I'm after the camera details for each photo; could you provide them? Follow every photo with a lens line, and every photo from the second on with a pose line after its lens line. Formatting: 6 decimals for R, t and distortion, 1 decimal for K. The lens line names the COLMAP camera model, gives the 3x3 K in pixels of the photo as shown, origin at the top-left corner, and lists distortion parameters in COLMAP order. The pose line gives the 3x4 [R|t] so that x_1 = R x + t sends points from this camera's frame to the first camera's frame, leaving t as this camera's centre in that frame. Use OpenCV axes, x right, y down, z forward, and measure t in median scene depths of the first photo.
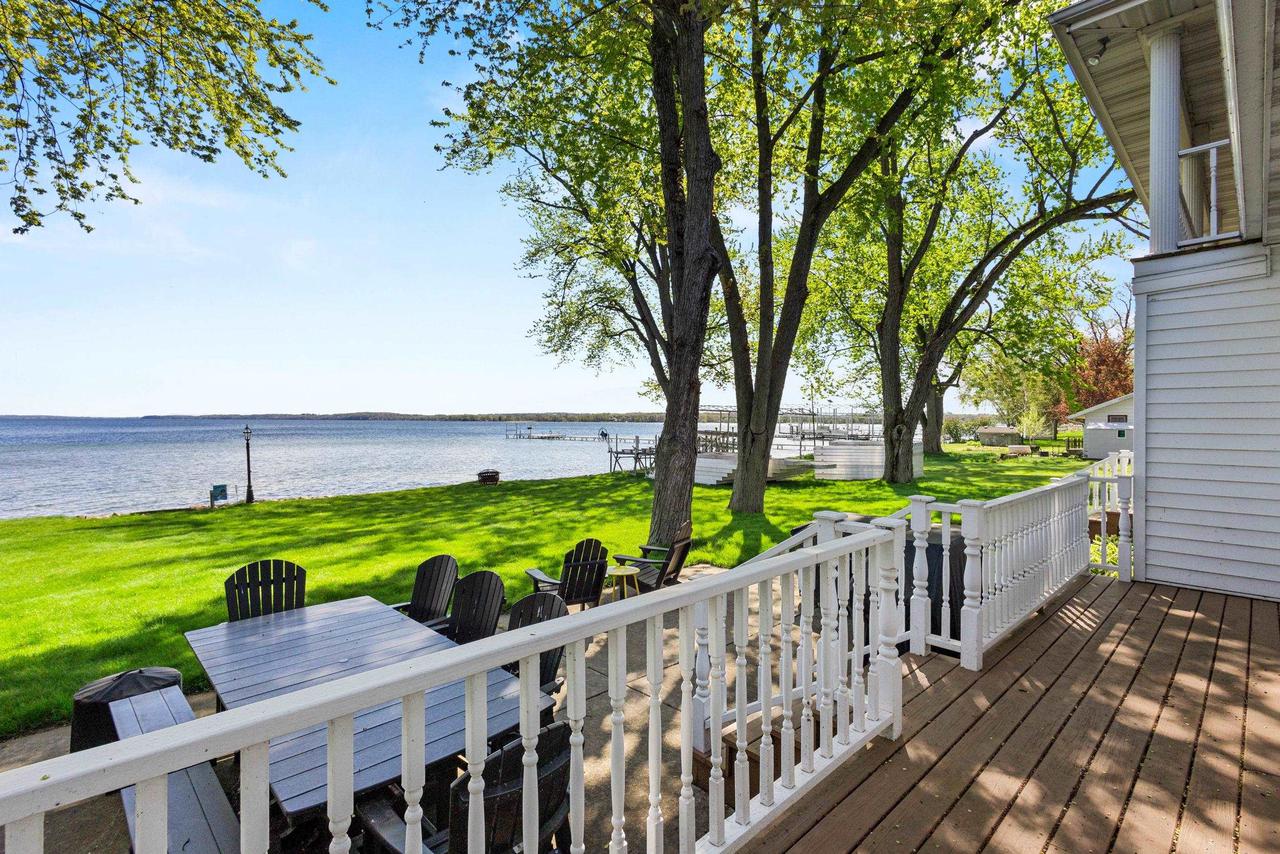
lens RADIAL K [[593.8, 0, 648.7], [0, 593.8, 430.9], [0, 0, 1]] dist [0.004445, 0.001783]
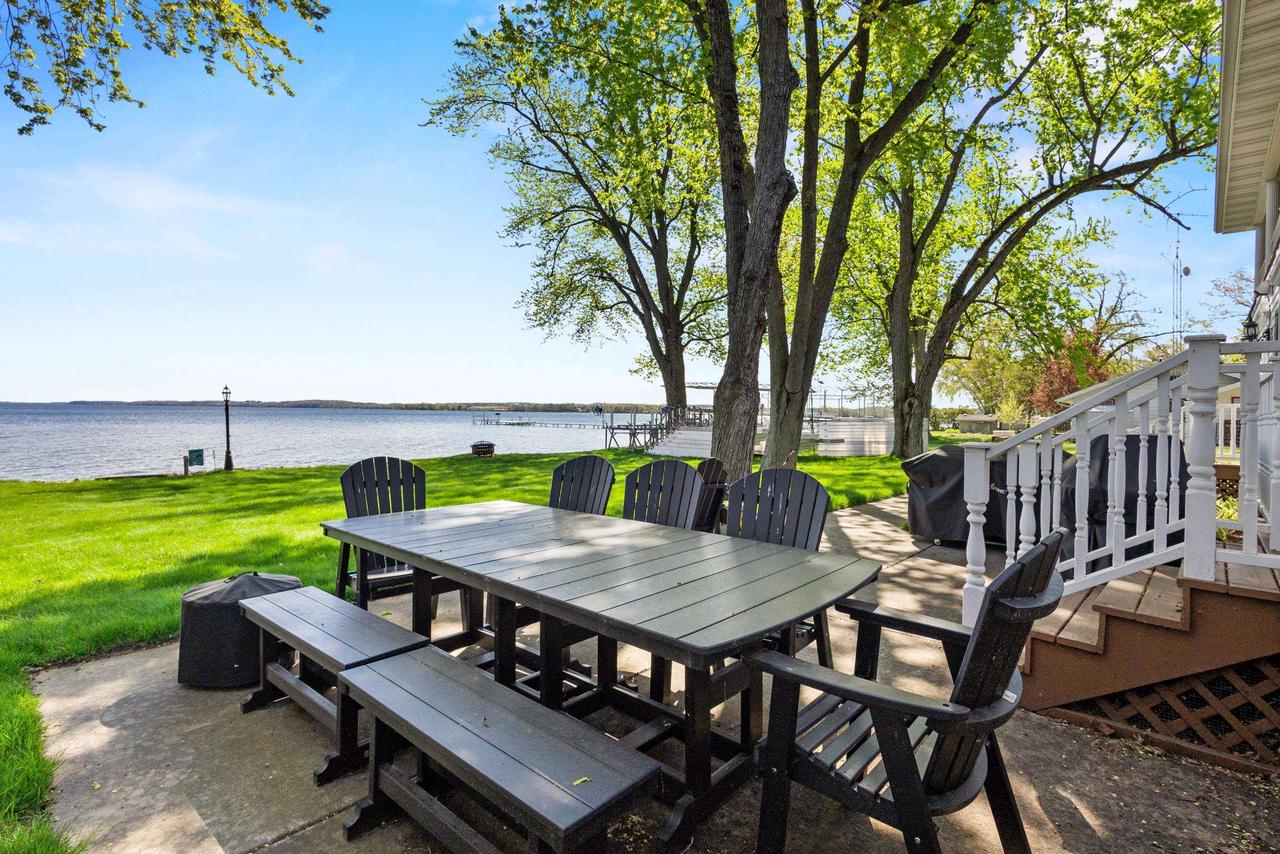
lens RADIAL K [[607.4, 0, 646.3], [0, 607.4, 424.5], [0, 0, 1]] dist [0.006341, -0.002022]
pose [[0.998460, 0.008500, 0.054825, -0.056035], [-0.008645, 0.999960, 0.002425, 0.029266], [-0.054802, -0.002895, 0.998493, 0.022548]]
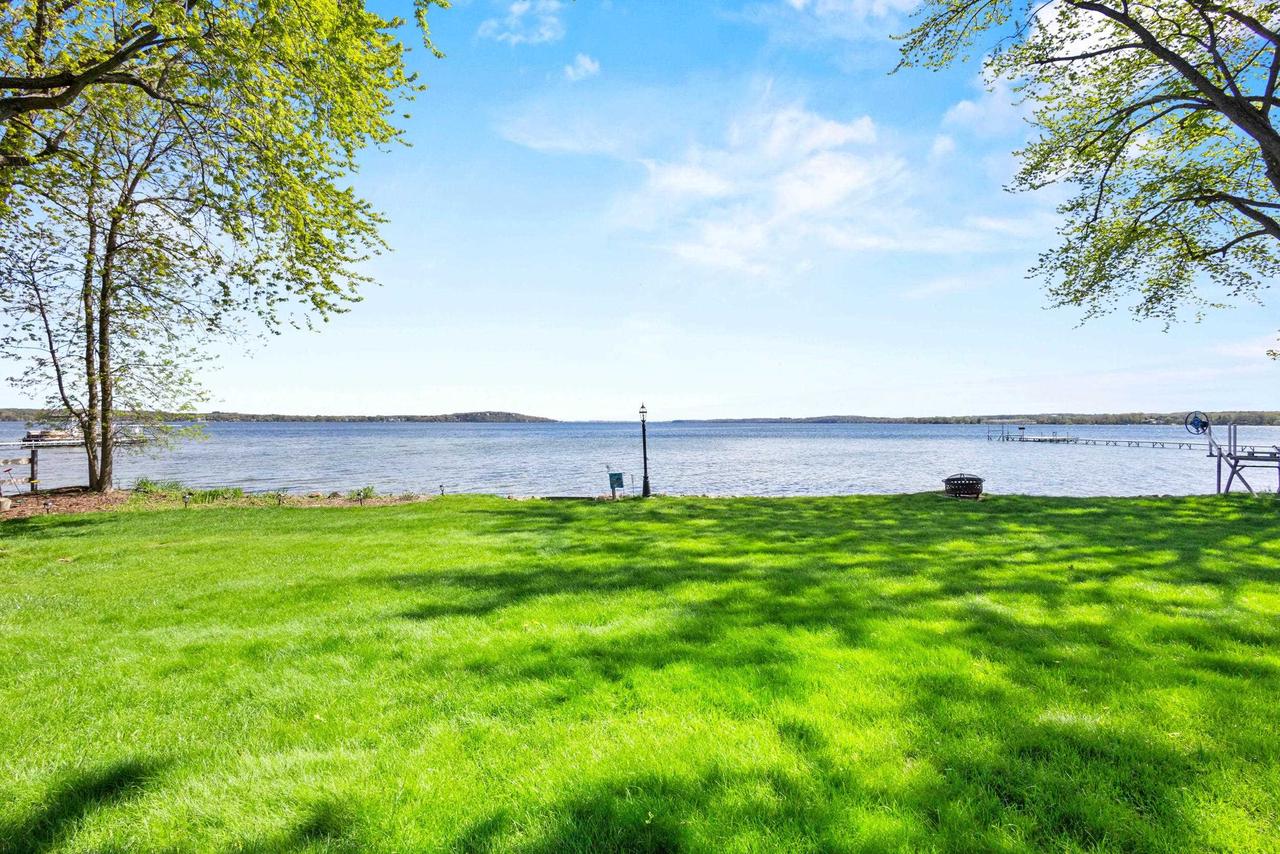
lens RADIAL K [[596.9, 0, 641.6], [0, 596.9, 421.7], [0, 0, 1]] dist [0.015829, 0.000153]
pose [[0.726561, -0.003850, -0.687091, -0.069799], [-0.010832, 0.999796, -0.017056, 0.020814], [0.687016, 0.019835, 0.726371, 0.263296]]
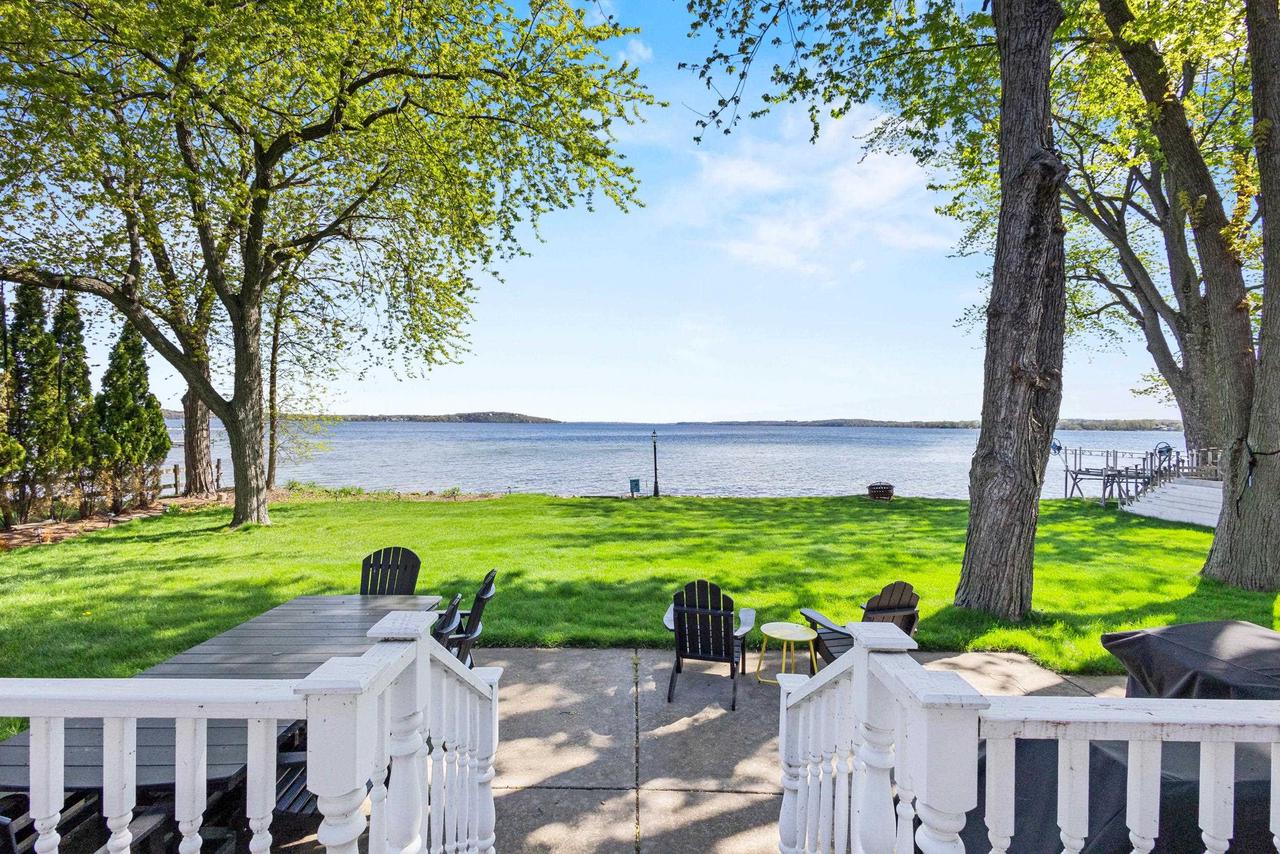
lens RADIAL K [[607.4, 0, 639.3], [0, 607.4, 427.6], [0, 0, 1]] dist [0.006341, -0.002022]
pose [[0.719528, 0.007946, -0.694418, 0.084755], [-0.019950, 0.999758, -0.009231, -0.001195], [0.694177, 0.020495, 0.719513, 0.083262]]
